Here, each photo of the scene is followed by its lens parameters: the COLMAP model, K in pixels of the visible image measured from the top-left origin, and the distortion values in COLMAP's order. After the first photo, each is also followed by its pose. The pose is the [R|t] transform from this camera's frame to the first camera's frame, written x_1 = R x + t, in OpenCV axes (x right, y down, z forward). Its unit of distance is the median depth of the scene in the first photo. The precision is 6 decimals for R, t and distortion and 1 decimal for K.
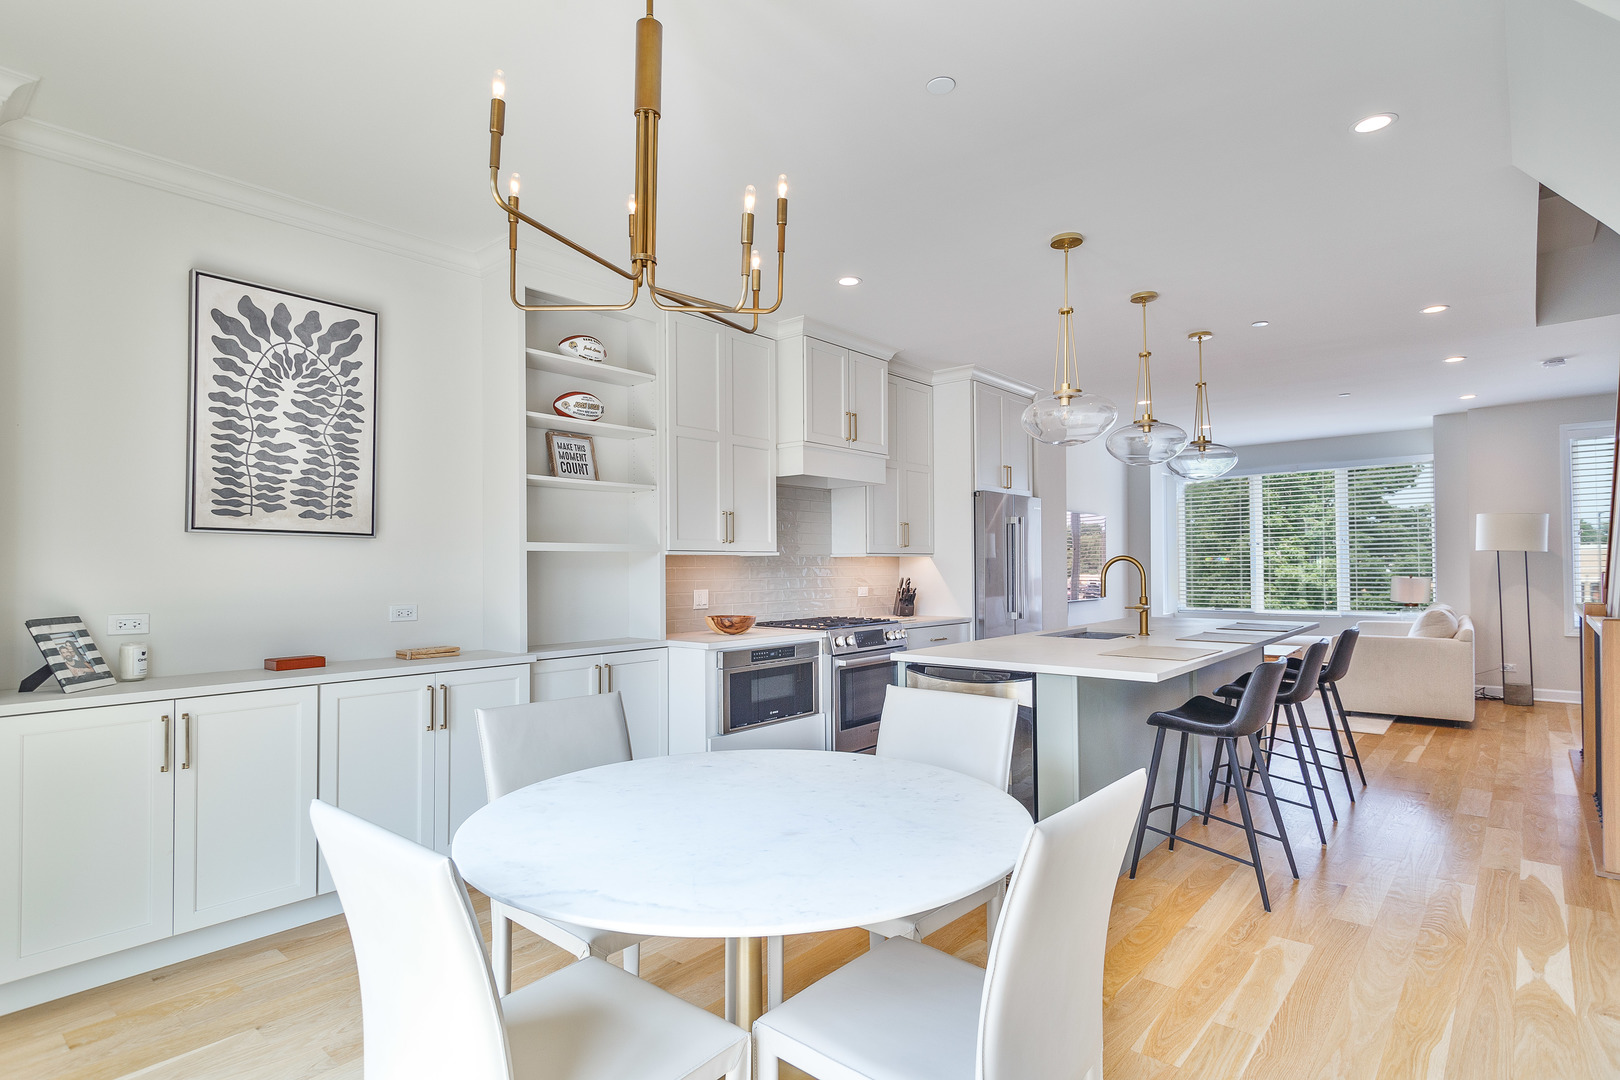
lens RADIAL K [[839.4, 0, 815.6], [0, 839.4, 556.0], [0, 0, 1]] dist [0.005791, -0.000400]
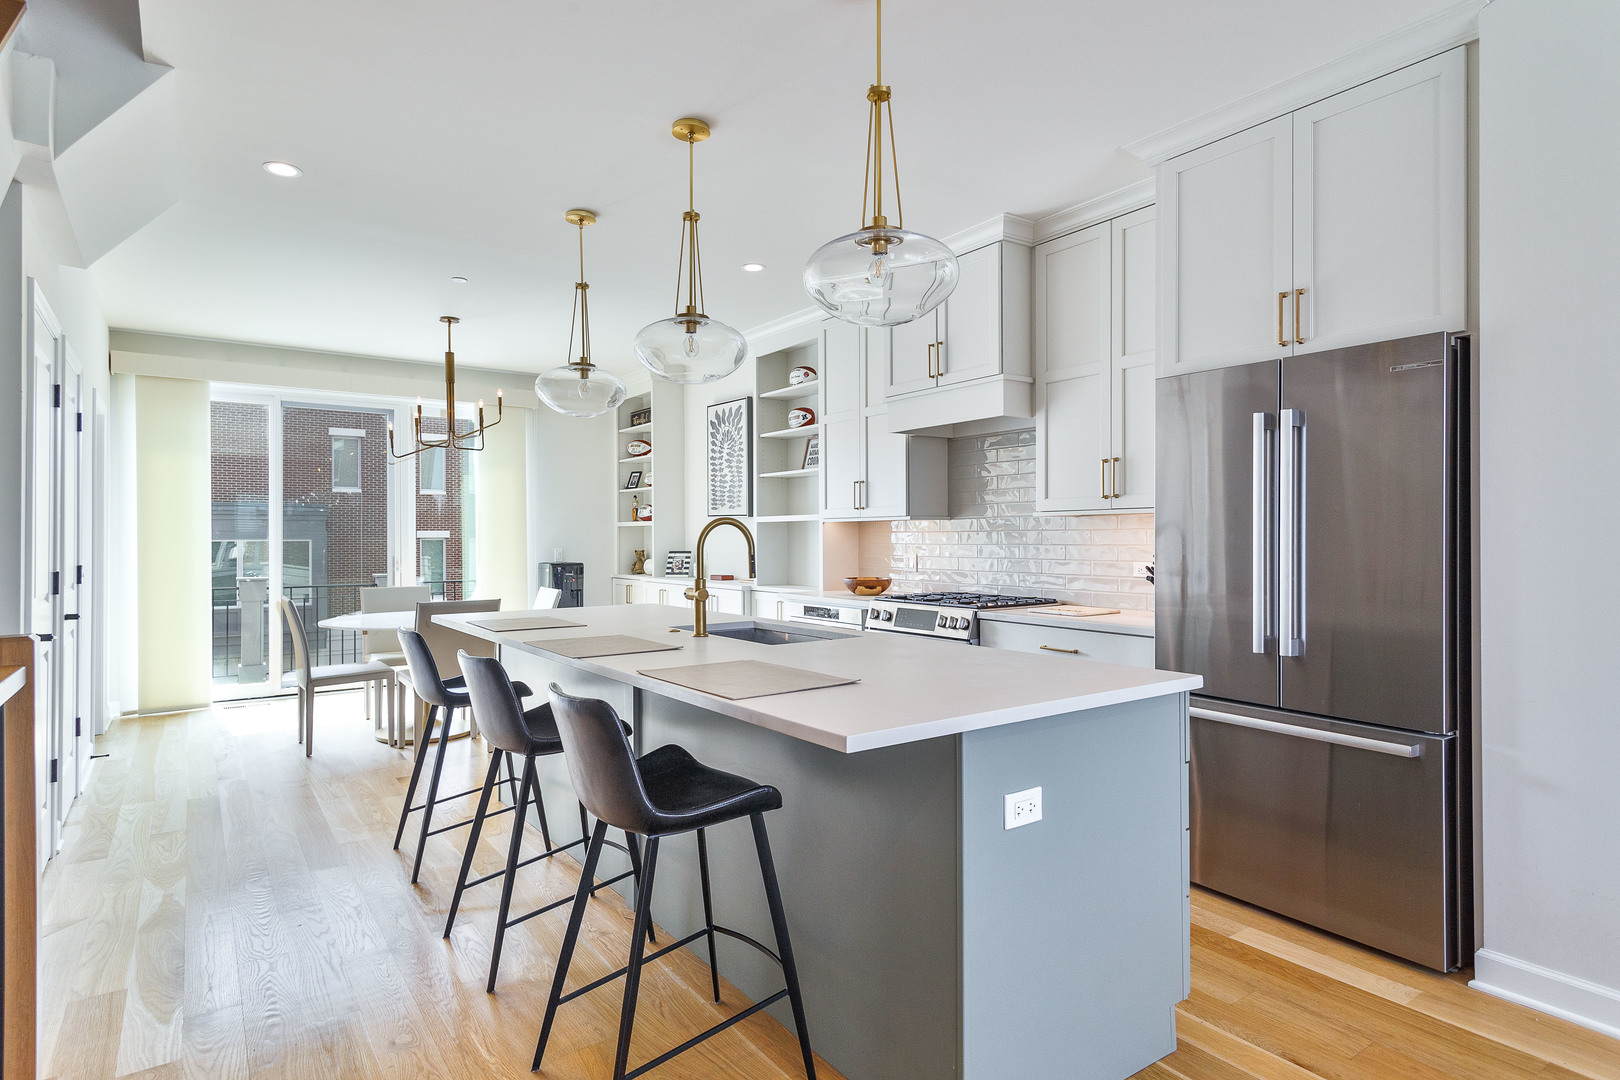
lens RADIAL K [[854.3, 0, 779.8], [0, 854.3, 539.3], [0, 0, 1]] dist [0.002203, -0.000258]
pose [[-0.265190, 0.009528, -0.964149, 0.829950], [0.015011, 0.999871, 0.005752, 0.011705], [0.964079, -0.012948, -0.265299, 1.002268]]
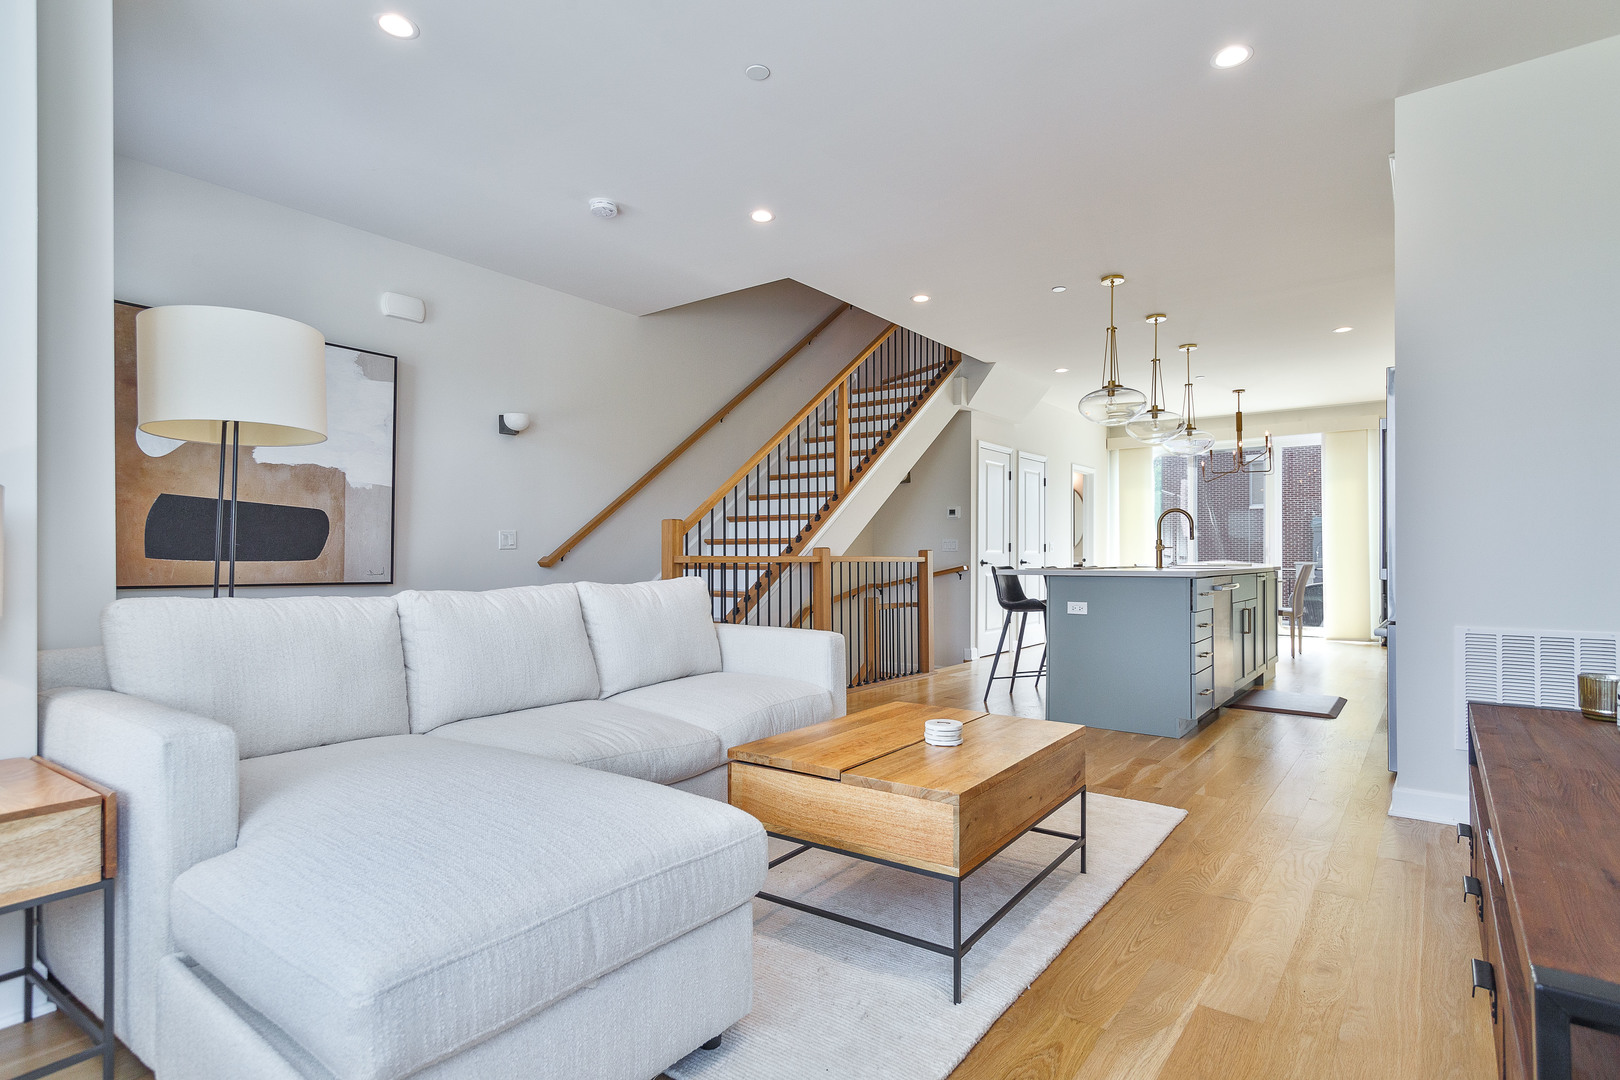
lens RADIAL K [[839.4, 0, 815.6], [0, 839.4, 556.0], [0, 0, 1]] dist [0.005791, -0.000400]
pose [[-0.997873, 0.007502, -0.064762, 0.828267], [0.008476, 0.999855, -0.014767, 0.071332], [0.064641, -0.015284, -0.997792, 1.859658]]
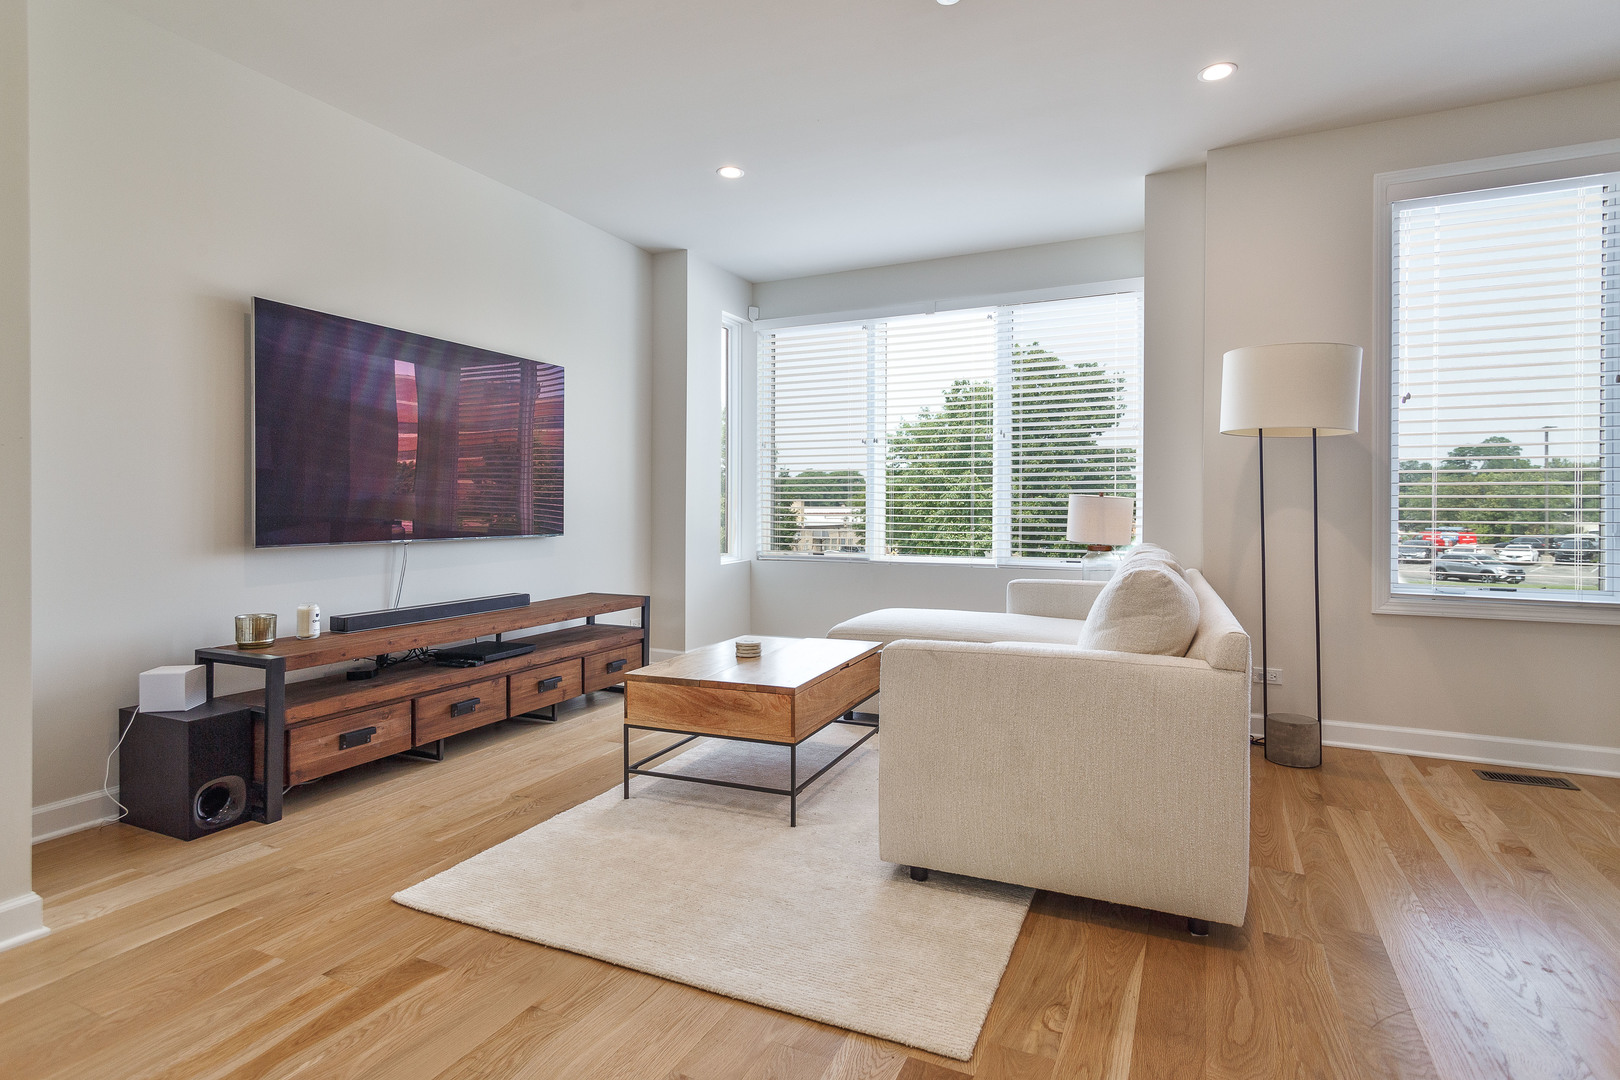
lens RADIAL K [[828.0, 0, 806.7], [0, 828.0, 509.1], [0, 0, 1]] dist [0.014397, -0.000248]
pose [[0.966991, 0.008388, 0.254674, 0.626796], [-0.012740, 0.999800, 0.015445, 0.044630], [-0.254493, -0.018180, 0.966904, 0.860656]]
